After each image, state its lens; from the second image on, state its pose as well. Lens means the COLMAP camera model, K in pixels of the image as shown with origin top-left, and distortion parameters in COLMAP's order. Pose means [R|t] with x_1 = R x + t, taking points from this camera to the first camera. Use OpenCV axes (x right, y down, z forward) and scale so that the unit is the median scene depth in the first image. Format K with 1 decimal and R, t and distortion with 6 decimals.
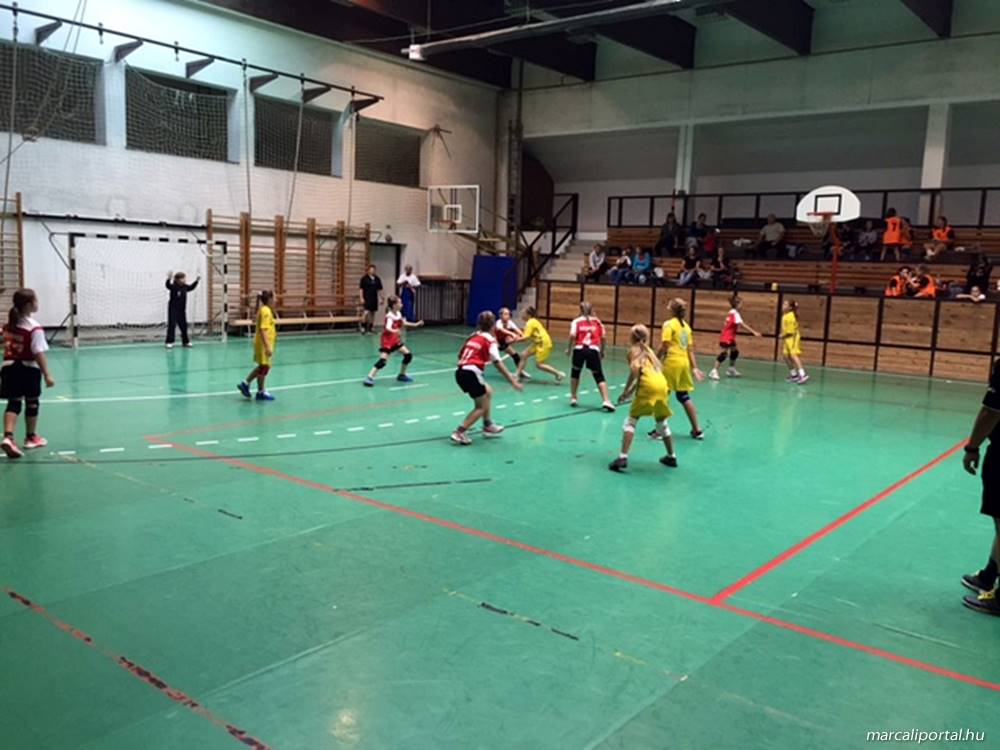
lens RADIAL K [[854.3, 0, 501.9], [0, 854.3, 374.9], [0, 0, 1]] dist [0.089323, -0.112882]
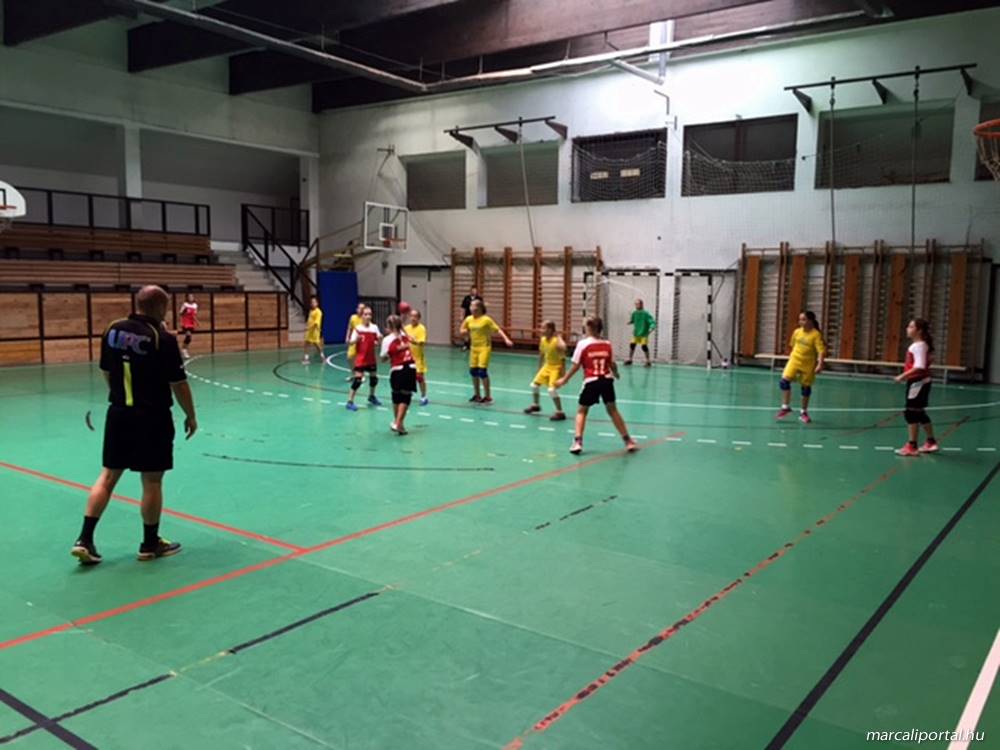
lens RADIAL K [[854.3, 0, 500.7], [0, 854.3, 375.5], [0, 0, 1]] dist [0.089323, -0.112882]
pose [[-0.051850, -0.146620, 0.987833, -0.805407], [0.109907, 0.982317, 0.151570, -0.114074], [-0.992588, 0.116429, -0.034819, 0.644477]]
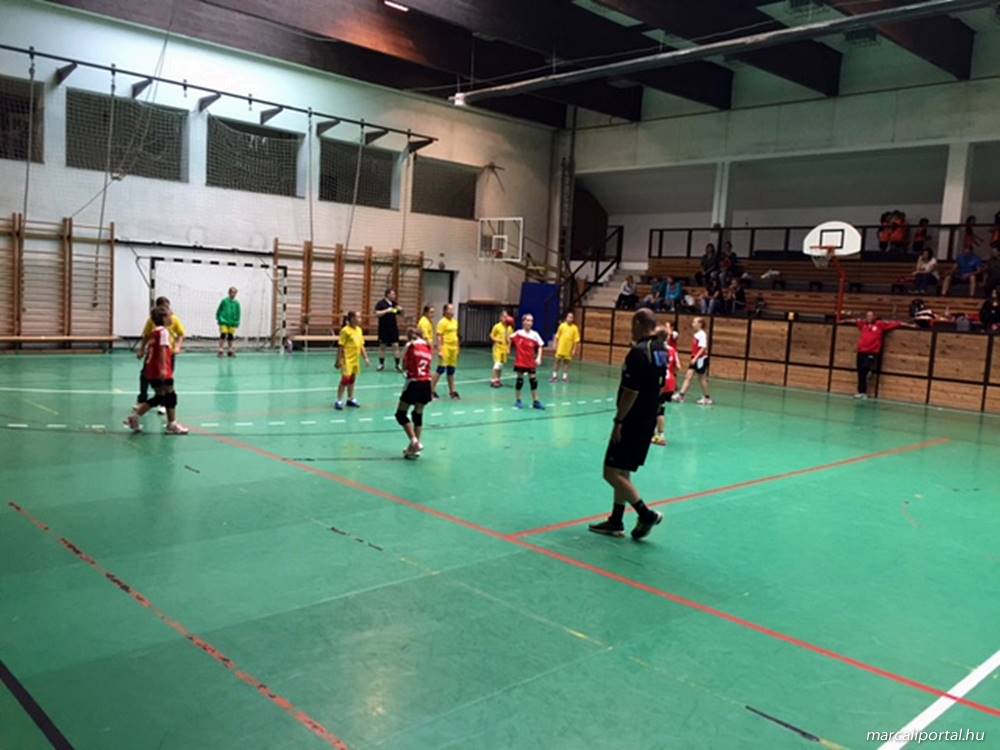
lens RADIAL K [[854.3, 0, 498.9], [0, 854.3, 368.5], [0, 0, 1]] dist [0.089323, -0.112882]
pose [[0.991955, 0.028307, -0.123382, 0.088213], [-0.033314, 0.998695, -0.038706, 0.012625], [0.122125, 0.042505, 0.991604, -0.072454]]
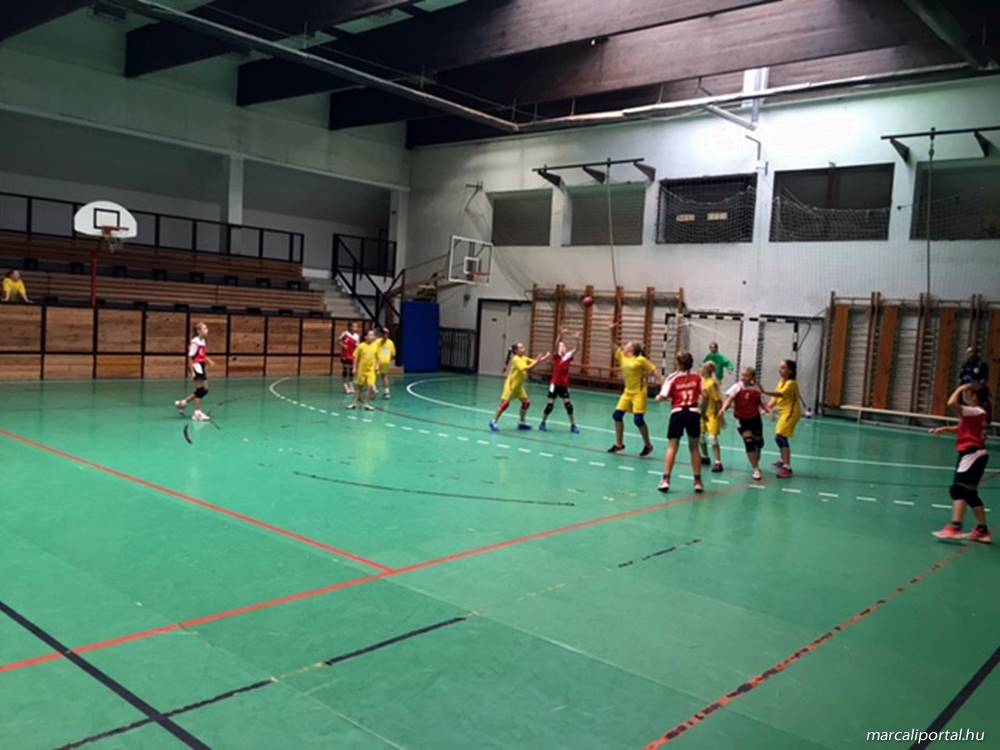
lens RADIAL K [[854.3, 0, 501.6], [0, 854.3, 373.7], [0, 0, 1]] dist [0.089323, -0.112882]
pose [[0.035233, -0.104094, 0.993943, -0.810318], [0.068401, 0.992480, 0.101516, -0.114822], [-0.997036, 0.064410, 0.042088, 0.651139]]
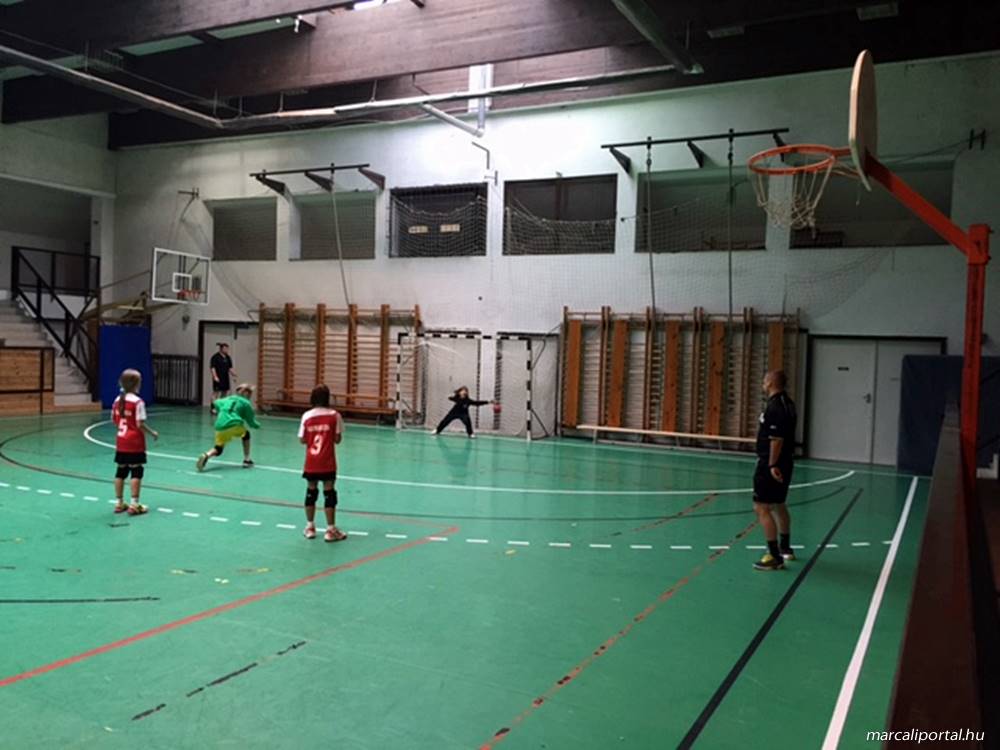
lens RADIAL K [[854.3, 0, 497.9], [0, 854.3, 371.2], [0, 0, 1]] dist [0.089323, -0.112882]
pose [[-0.199163, -0.073410, 0.977213, -0.730320], [0.082097, 0.992435, 0.091285, -0.105458], [-0.976522, 0.098407, -0.191629, 0.583669]]
